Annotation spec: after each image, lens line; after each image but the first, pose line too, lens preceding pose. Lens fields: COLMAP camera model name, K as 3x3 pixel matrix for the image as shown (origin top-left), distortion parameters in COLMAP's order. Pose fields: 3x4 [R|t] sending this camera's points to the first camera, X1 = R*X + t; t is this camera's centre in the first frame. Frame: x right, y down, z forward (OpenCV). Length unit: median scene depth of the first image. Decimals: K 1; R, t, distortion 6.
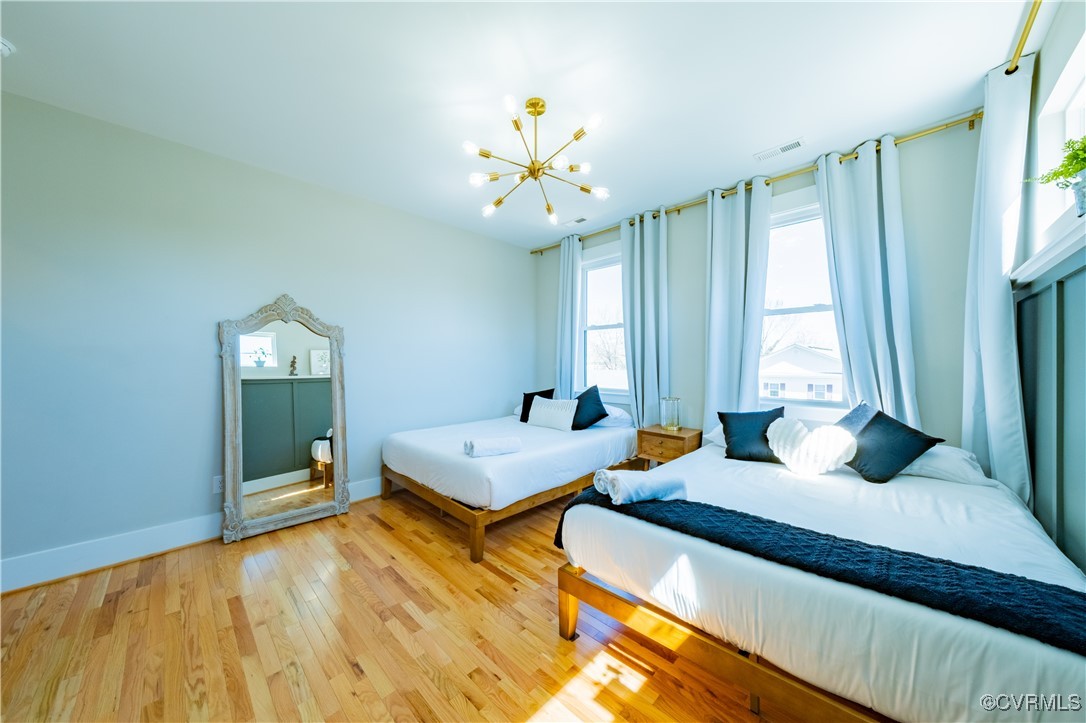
lens RADIAL K [[364.3, 0, 539.5], [0, 364.3, 364.1], [0, 0, 1]] dist [0.006105, -0.001526]
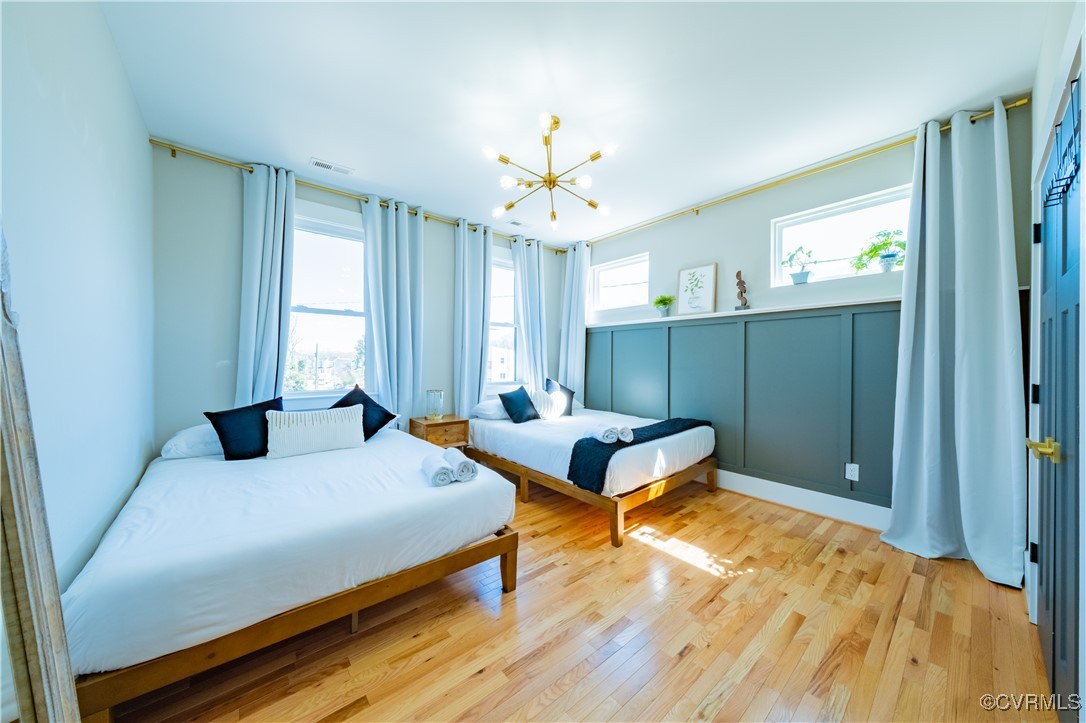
lens RADIAL K [[364.3, 0, 542.8], [0, 364.3, 359.3], [0, 0, 1]] dist [0.006105, -0.001526]
pose [[0.093024, 0.001112, 0.995663, -1.050156], [0.000420, 0.999999, -0.001156, 0.004027], [-0.995664, 0.000526, 0.093023, 0.873243]]
